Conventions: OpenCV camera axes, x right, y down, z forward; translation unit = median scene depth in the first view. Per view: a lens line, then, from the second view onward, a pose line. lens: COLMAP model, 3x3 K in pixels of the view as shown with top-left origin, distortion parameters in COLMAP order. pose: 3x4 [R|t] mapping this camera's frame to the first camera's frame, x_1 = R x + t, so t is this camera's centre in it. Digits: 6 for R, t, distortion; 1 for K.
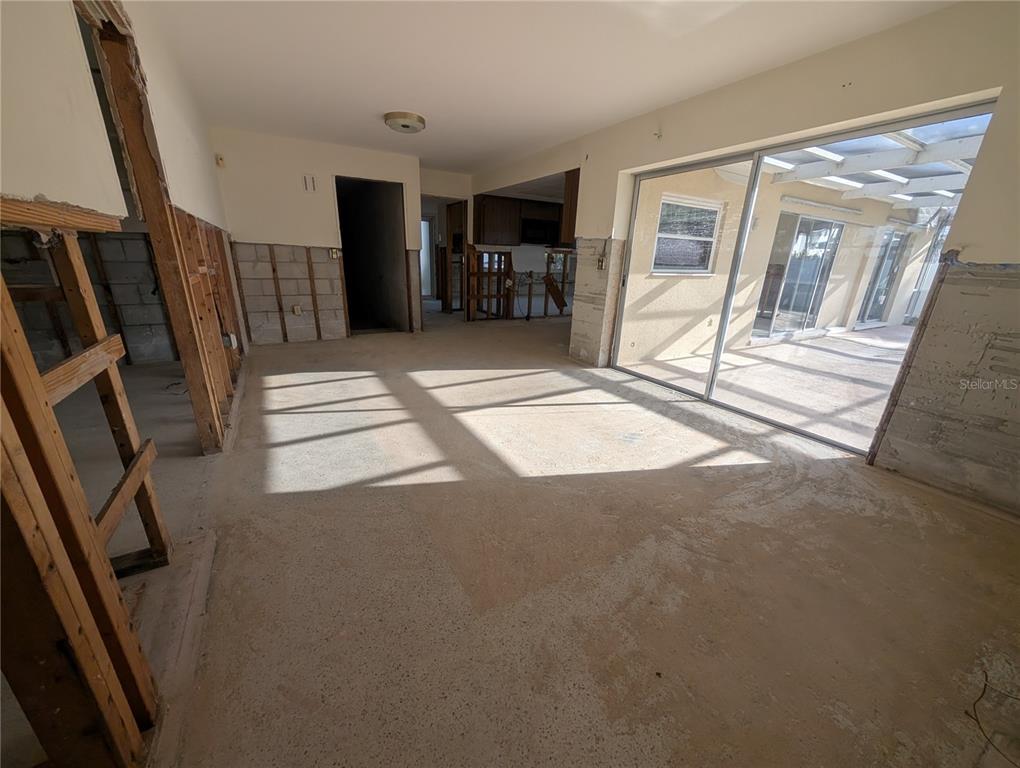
lens RADIAL K [[384.0, 0, 505.8], [0, 384.0, 385.9], [0, 0, 1]] dist [0.001750, 0.000100]
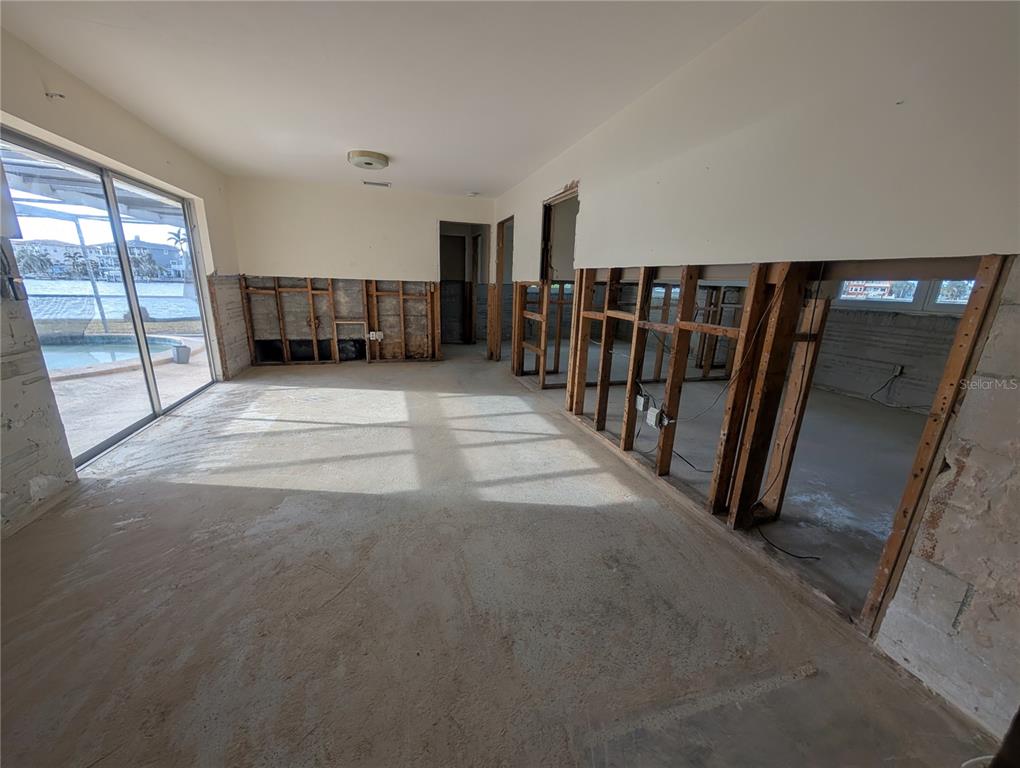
lens RADIAL K [[384.0, 0, 510.7], [0, 384.0, 384.4], [0, 0, 1]] dist [0.001750, 0.000100]
pose [[-0.973265, -0.113856, 0.199479, -0.599304], [0.015828, 0.833178, 0.552778, -0.611873], [-0.229139, 0.541157, -0.809101, 1.685821]]
